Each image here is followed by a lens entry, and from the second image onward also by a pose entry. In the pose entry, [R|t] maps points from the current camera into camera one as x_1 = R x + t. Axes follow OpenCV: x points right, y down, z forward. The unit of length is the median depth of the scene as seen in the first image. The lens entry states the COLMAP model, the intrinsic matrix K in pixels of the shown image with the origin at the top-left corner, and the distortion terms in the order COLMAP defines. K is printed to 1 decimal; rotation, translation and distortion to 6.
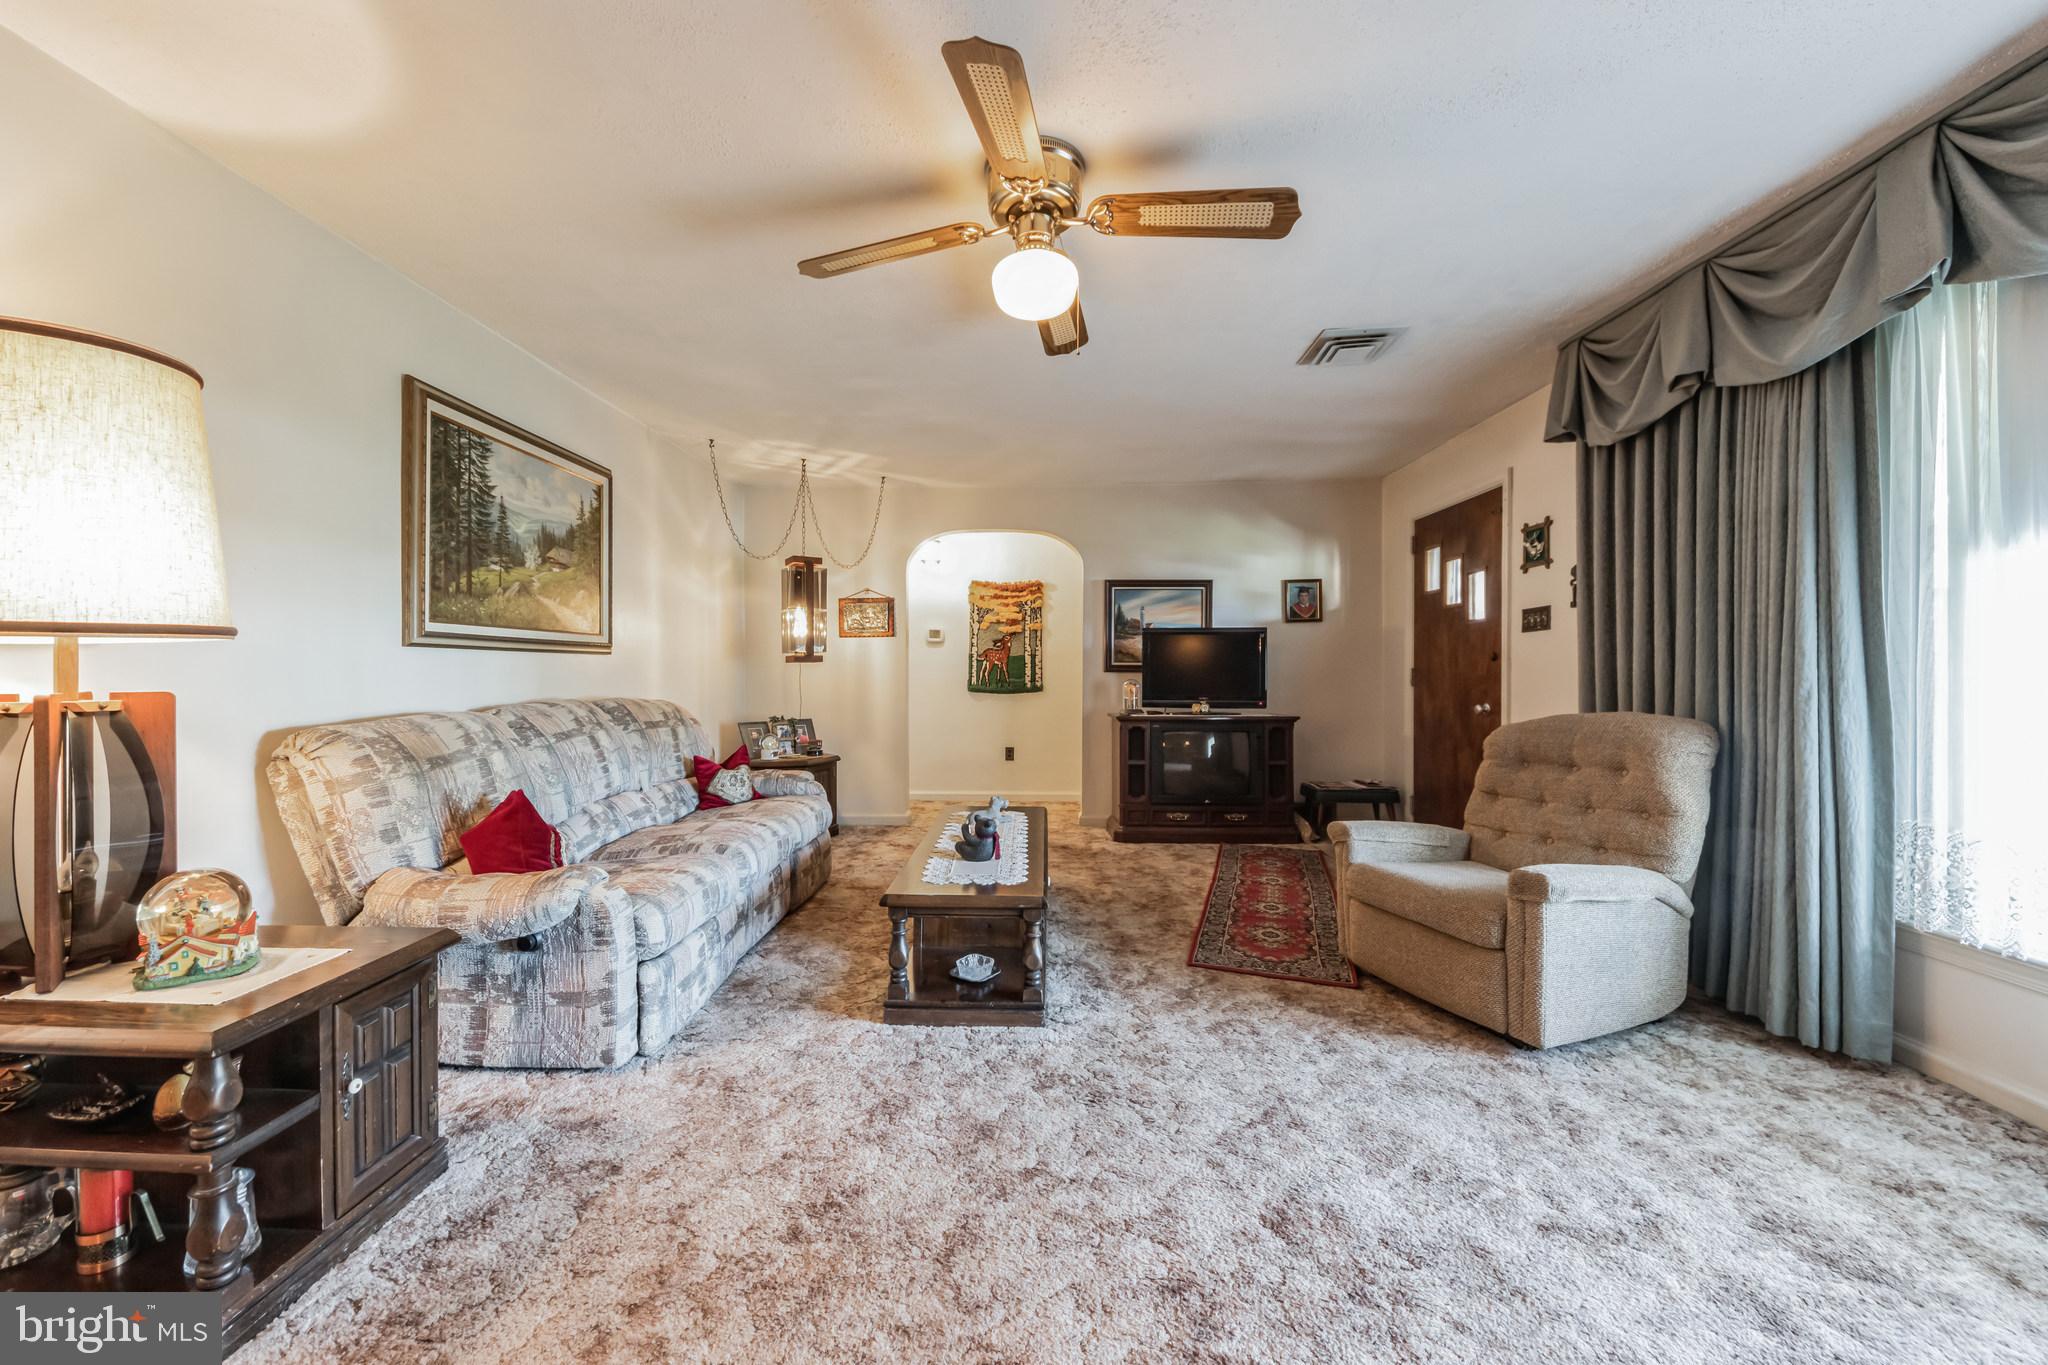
lens RADIAL K [[772.6, 0, 1015.9], [0, 772.6, 667.6], [0, 0, 1]] dist [0.001346, -0.000117]
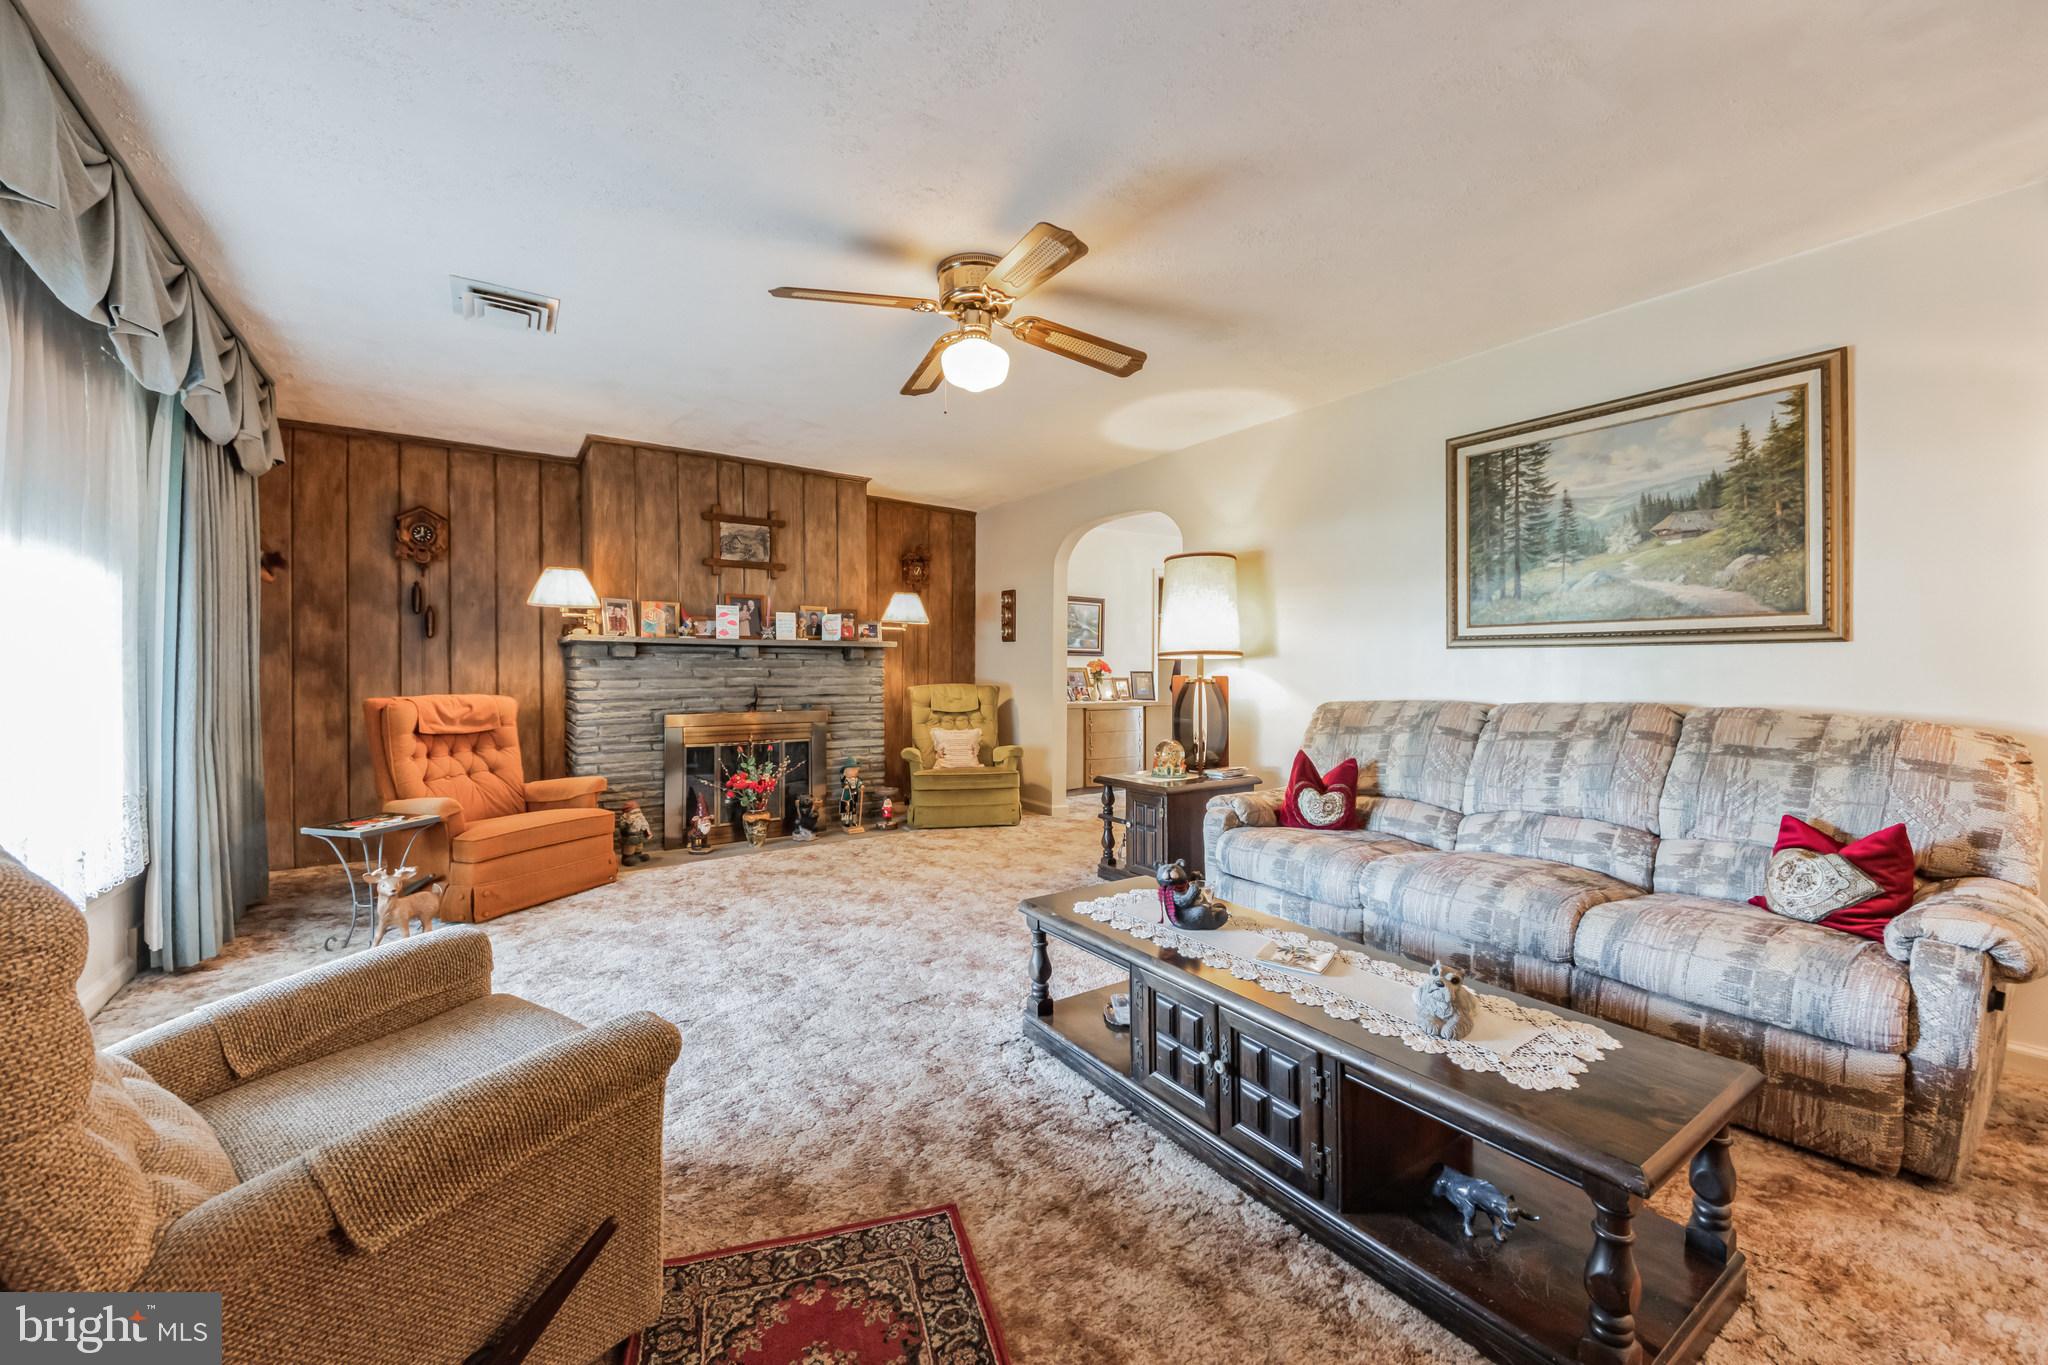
lens RADIAL K [[772.6, 0, 1015.9], [0, 772.6, 667.6], [0, 0, 1]] dist [0.001346, -0.000117]
pose [[-0.811686, 0.005971, -0.584063, 0.499007], [0.005879, 0.999981, 0.002053, -0.002297], [0.584064, -0.001768, -0.811705, 1.451470]]
